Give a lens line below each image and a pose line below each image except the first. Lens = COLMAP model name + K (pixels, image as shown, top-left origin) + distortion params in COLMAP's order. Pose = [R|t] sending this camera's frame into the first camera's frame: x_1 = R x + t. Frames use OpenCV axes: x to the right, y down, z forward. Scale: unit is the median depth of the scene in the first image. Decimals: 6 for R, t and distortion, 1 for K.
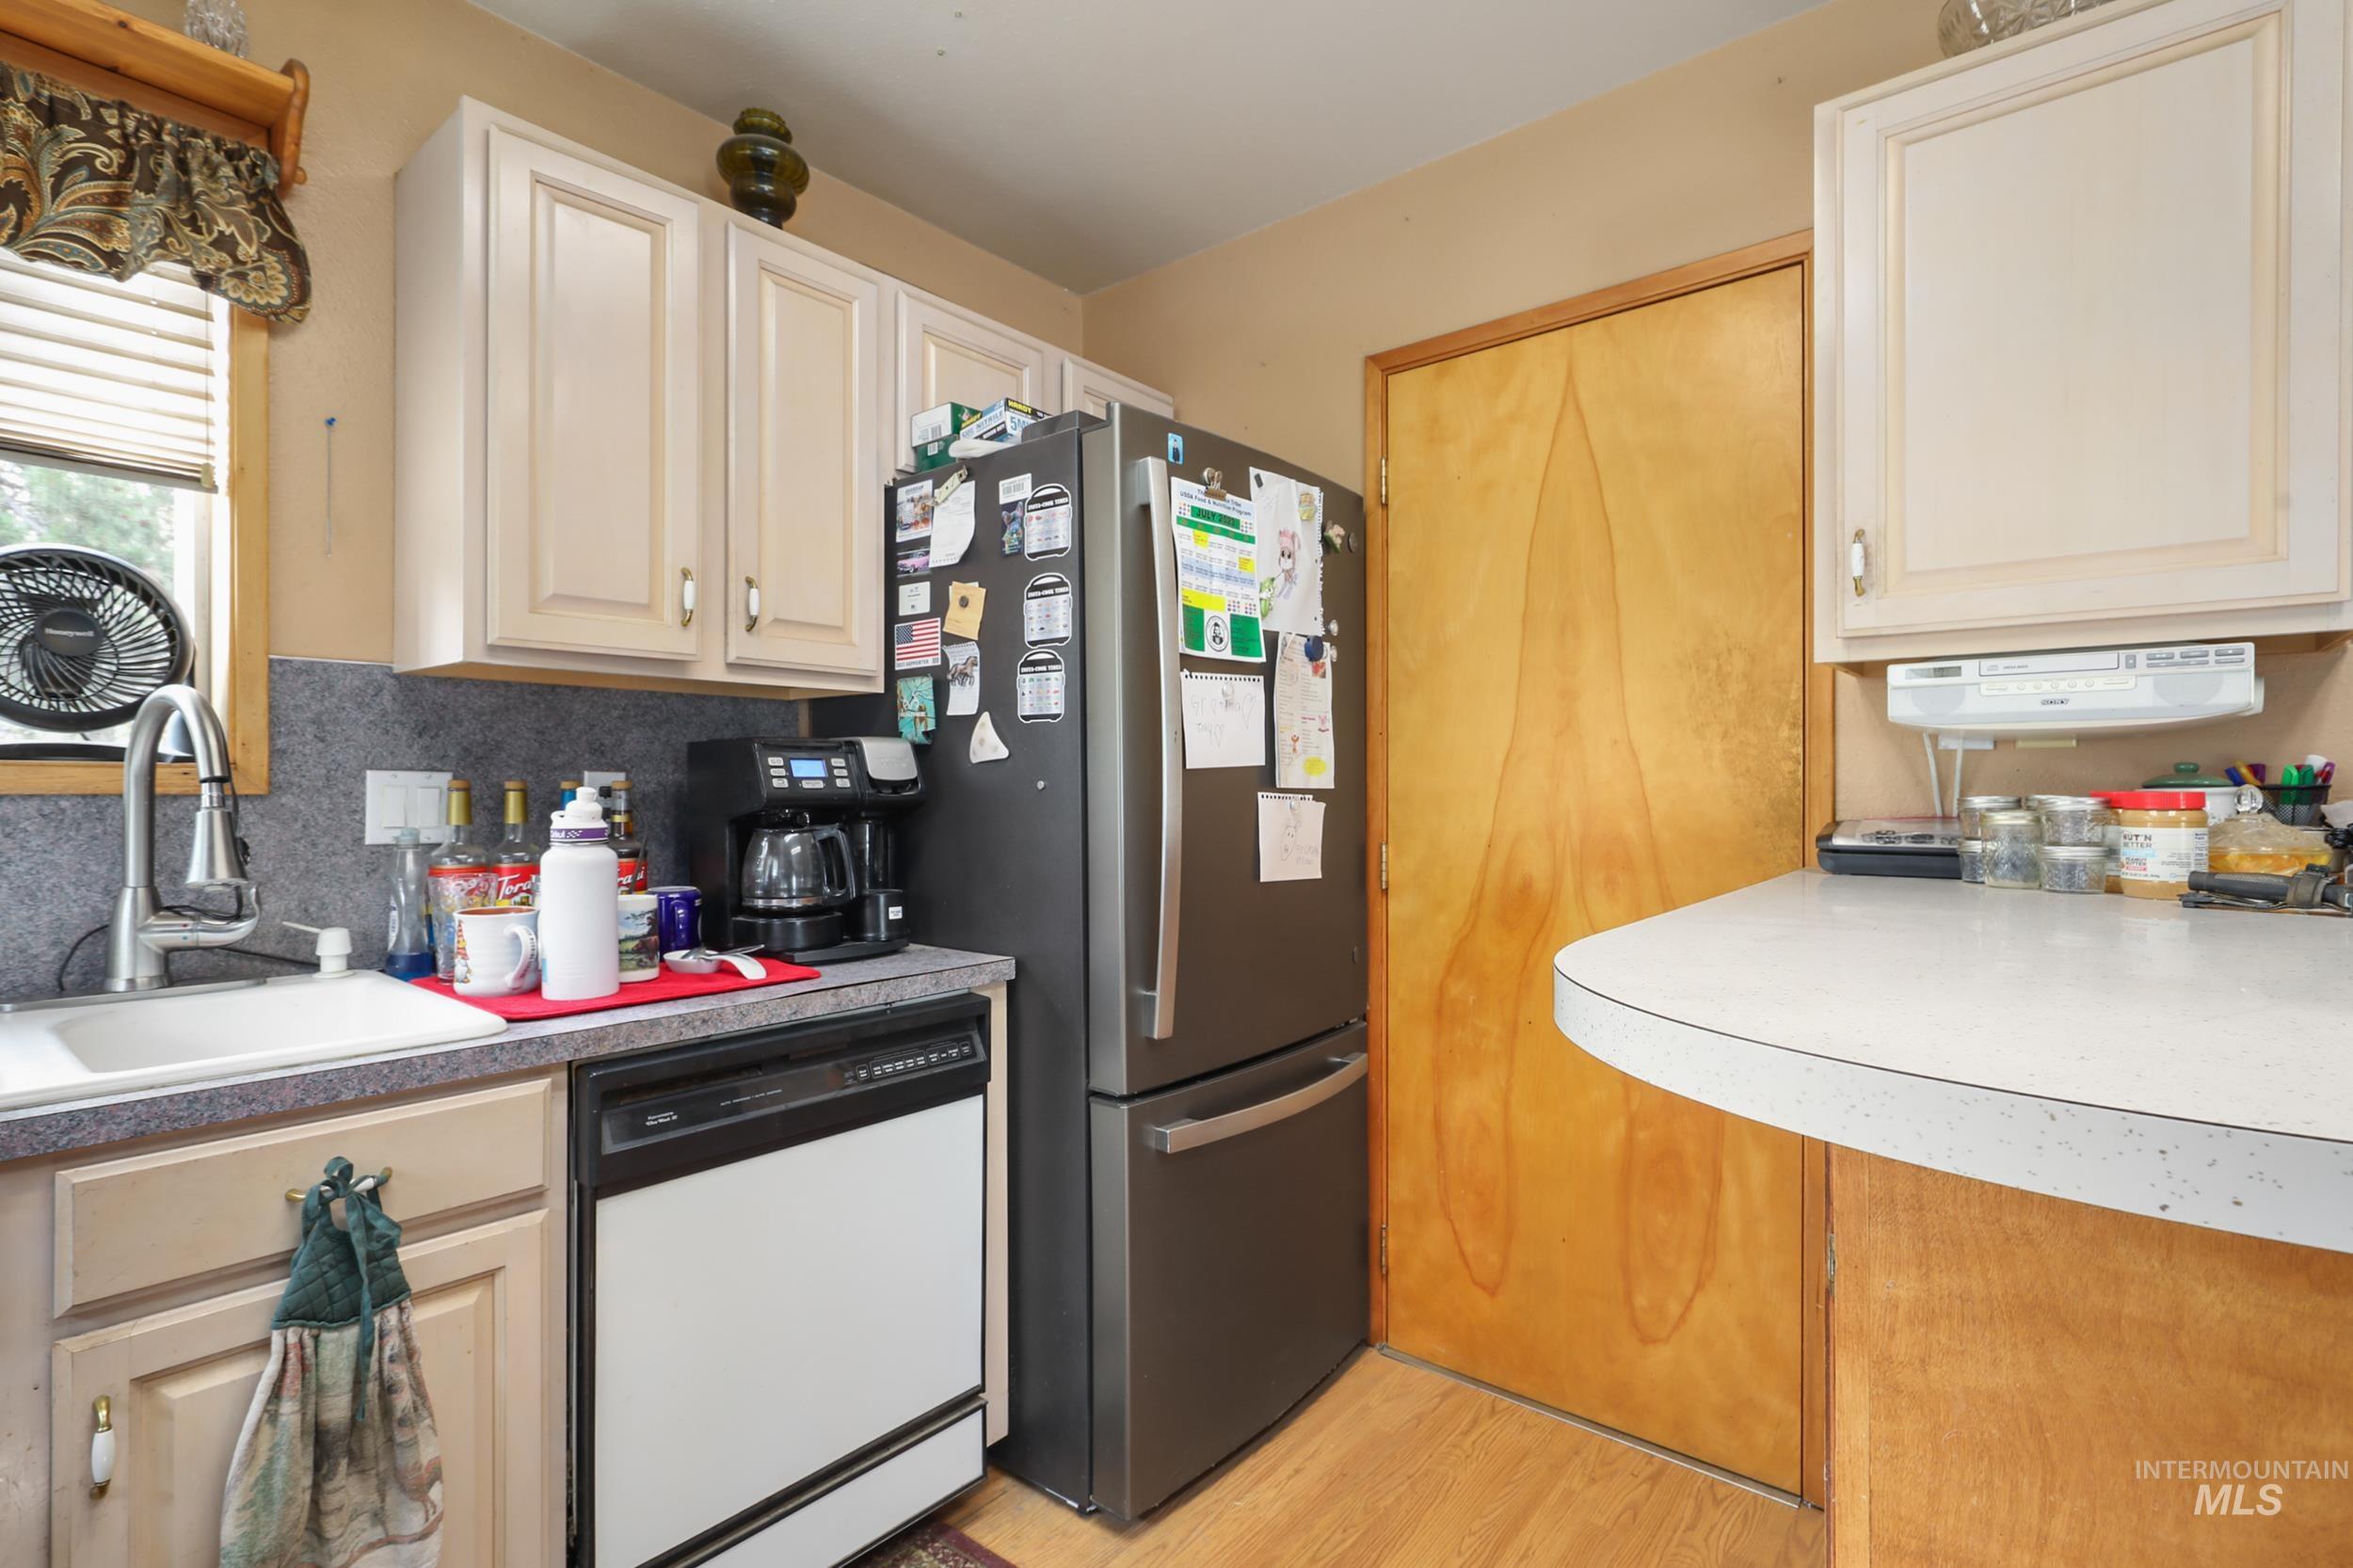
lens RADIAL K [[1073.1, 0, 1165.8], [0, 1073.1, 788.2], [0, 0, 1]] dist [0.001540, 0.000639]
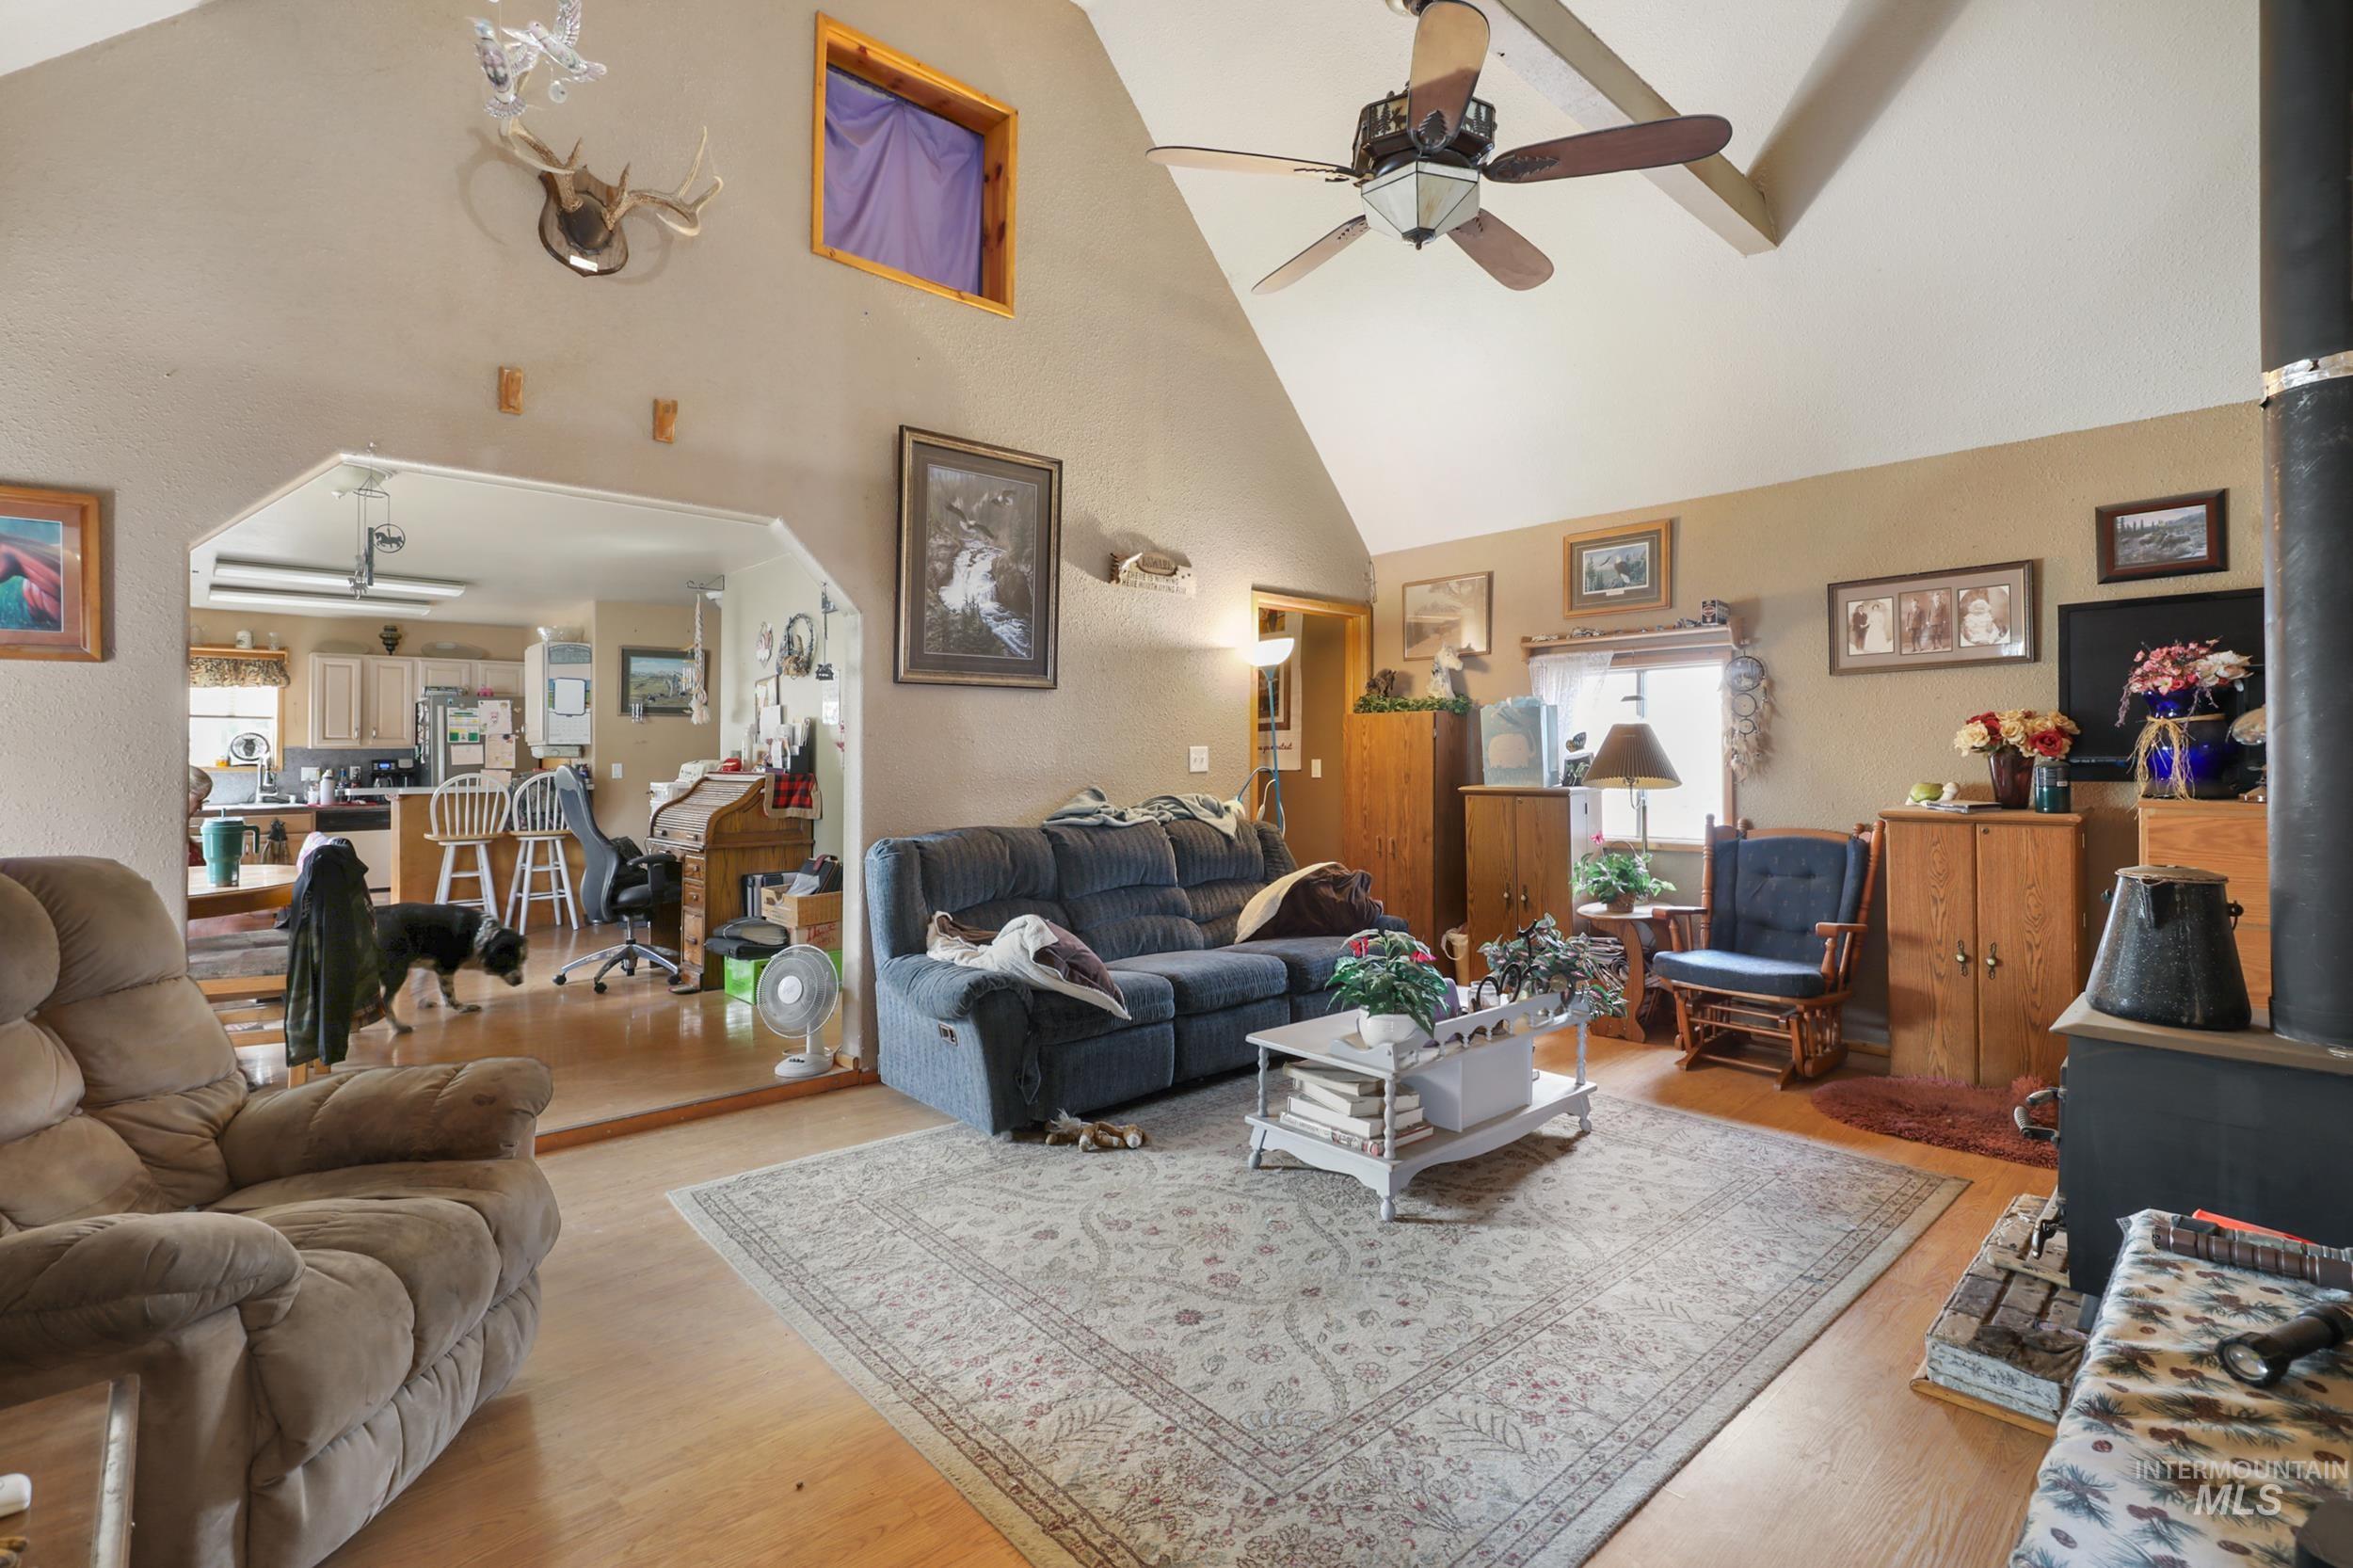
lens RADIAL K [[1073.1, 0, 1191.3], [0, 1073.1, 748.1], [0, 0, 1]] dist [0.001540, 0.000639]
pose [[0.990991, -0.005977, -0.133792, 3.977162], [0.004698, 0.999940, -0.009876, -0.031701], [0.133843, 0.009159, 0.990960, -3.386027]]
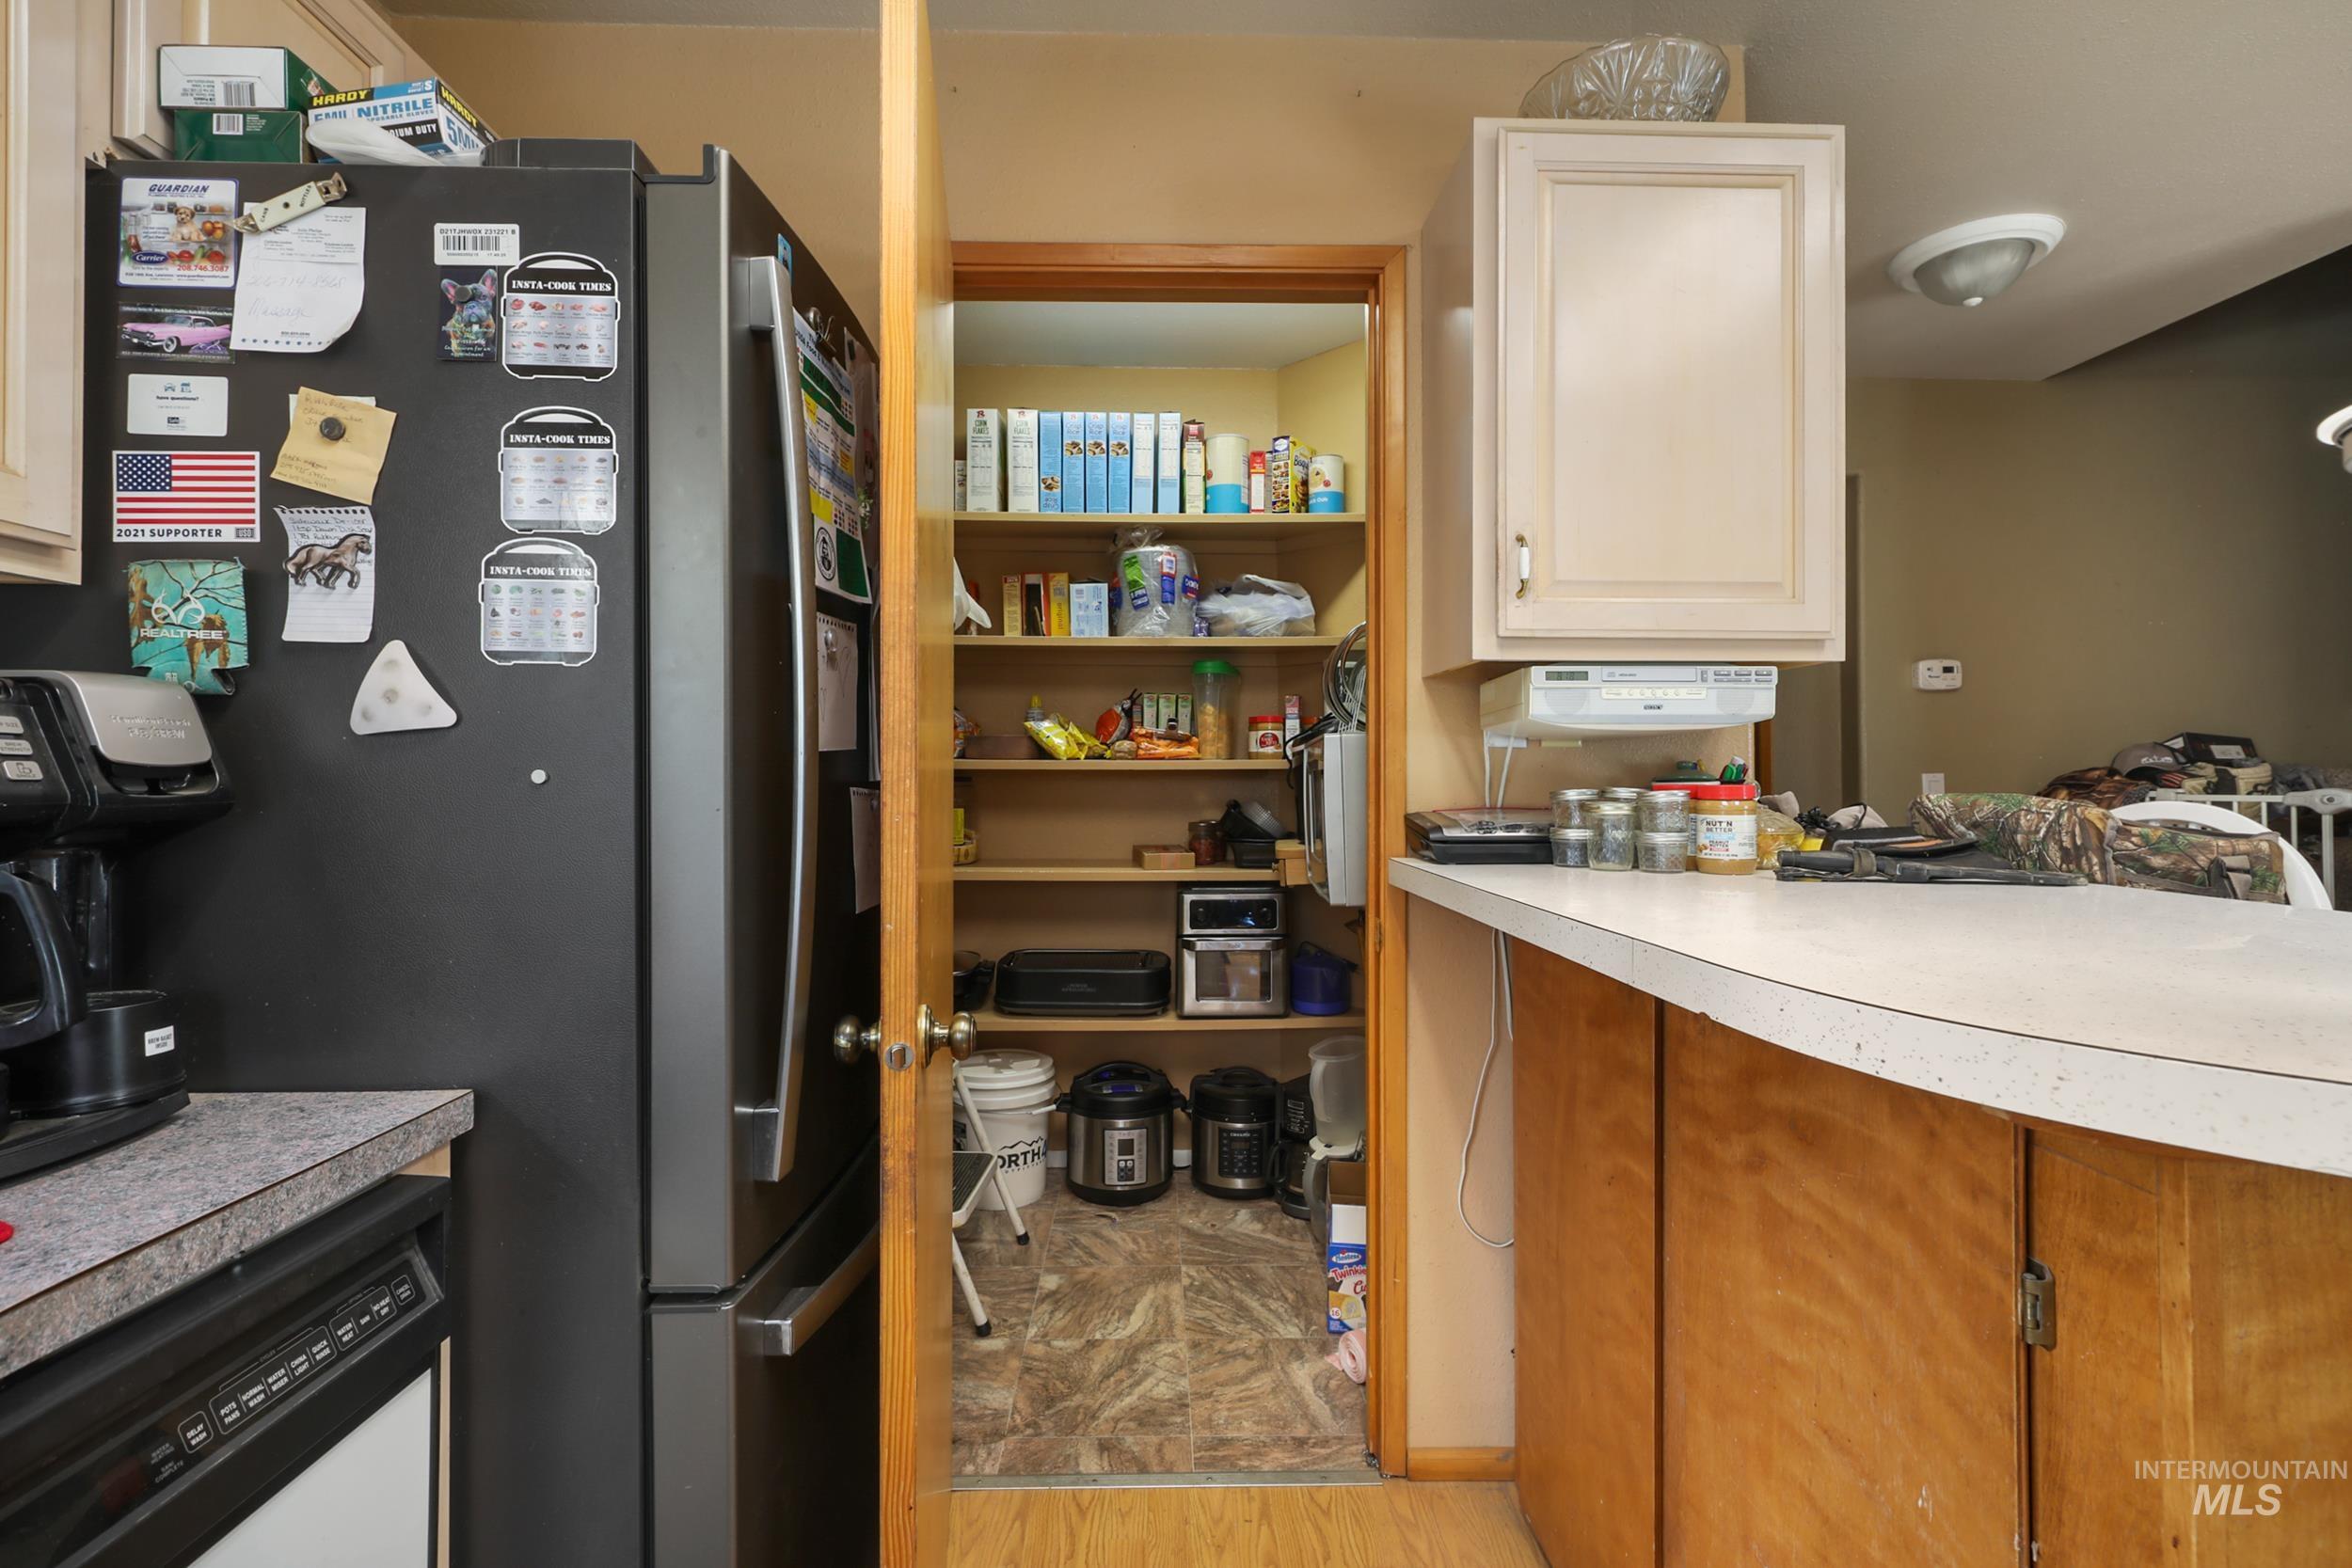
lens RADIAL K [[1072.6, 0, 1170.2], [0, 1072.6, 767.3], [0, 0, 1]] dist [0.001540, 0.000639]
pose [[0.755397, 0.008485, 0.655212, -0.226516], [-0.000955, 0.999929, -0.011848, -0.001187], [-0.655266, 0.008324, 0.755352, 0.338512]]
